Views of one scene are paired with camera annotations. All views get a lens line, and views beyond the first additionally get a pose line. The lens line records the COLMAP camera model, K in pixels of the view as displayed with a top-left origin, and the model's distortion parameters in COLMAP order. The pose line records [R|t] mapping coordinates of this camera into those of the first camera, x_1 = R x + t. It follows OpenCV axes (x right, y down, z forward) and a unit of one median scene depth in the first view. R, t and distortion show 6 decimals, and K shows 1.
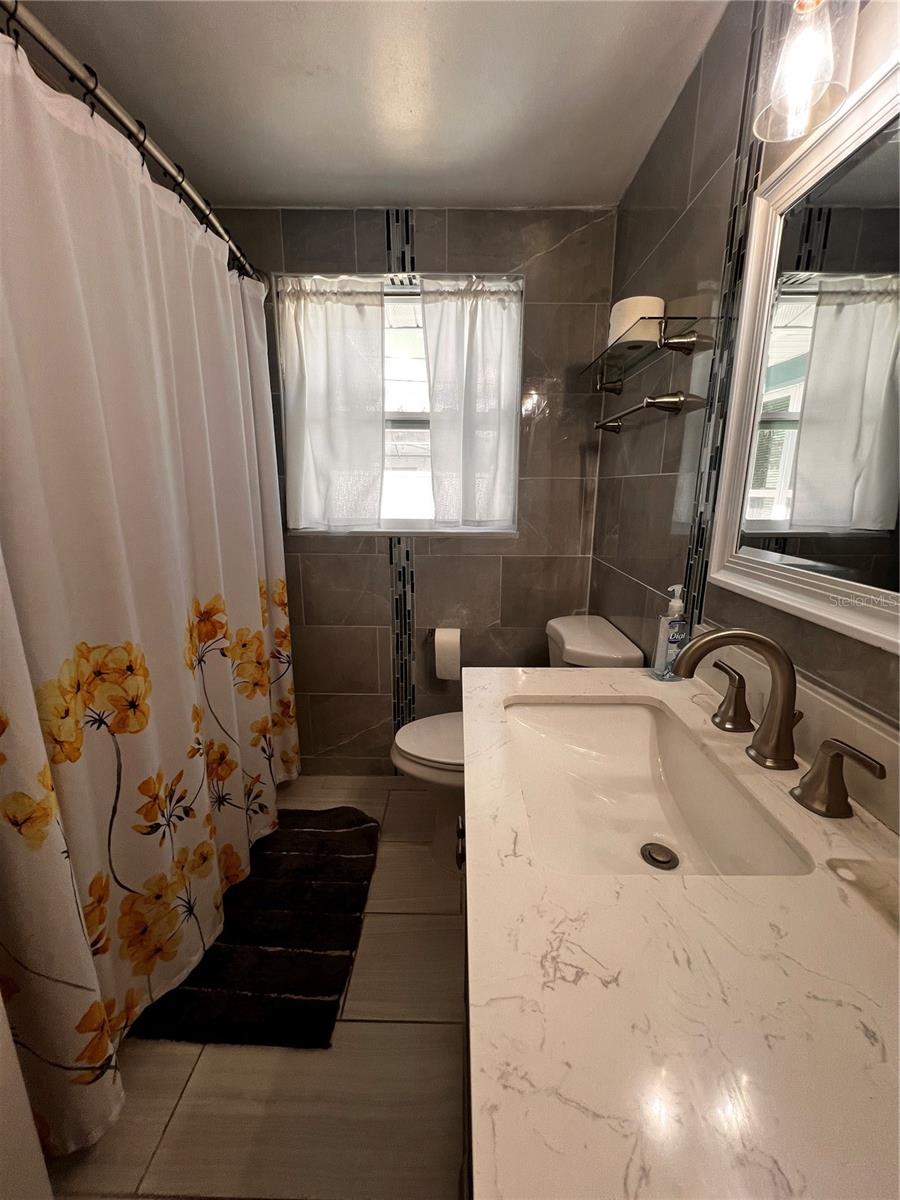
lens RADIAL K [[480.7, 0, 456.3], [0, 480.7, 598.4], [0, 0, 1]] dist [-0.001652, -0.000039]
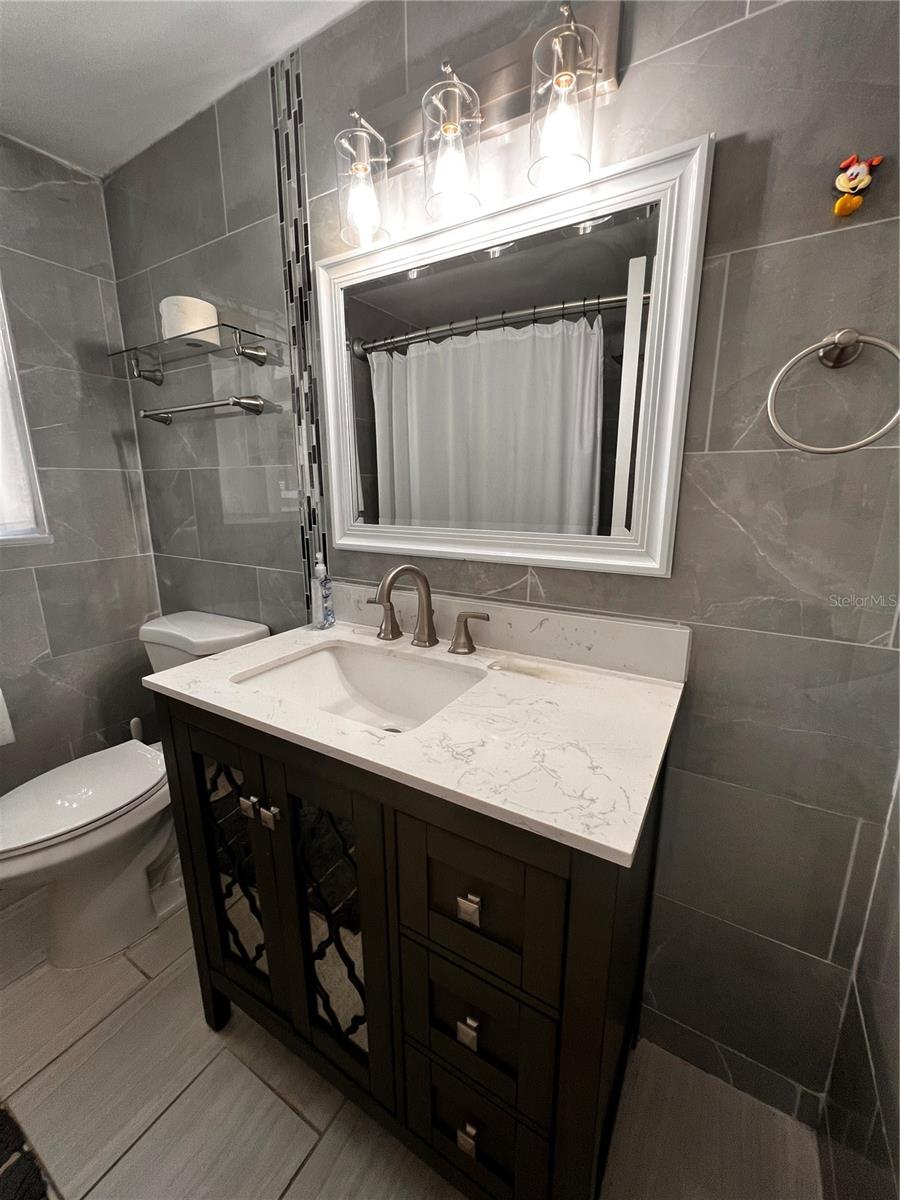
lens RADIAL K [[480.7, 0, 456.3], [0, 480.7, 598.4], [0, 0, 1]] dist [-0.001652, -0.000039]
pose [[0.499924, -0.201913, 0.842204, -0.437212], [0.201174, 0.972918, 0.113837, 0.017616], [-0.842381, 0.112520, 0.527005, 0.029937]]
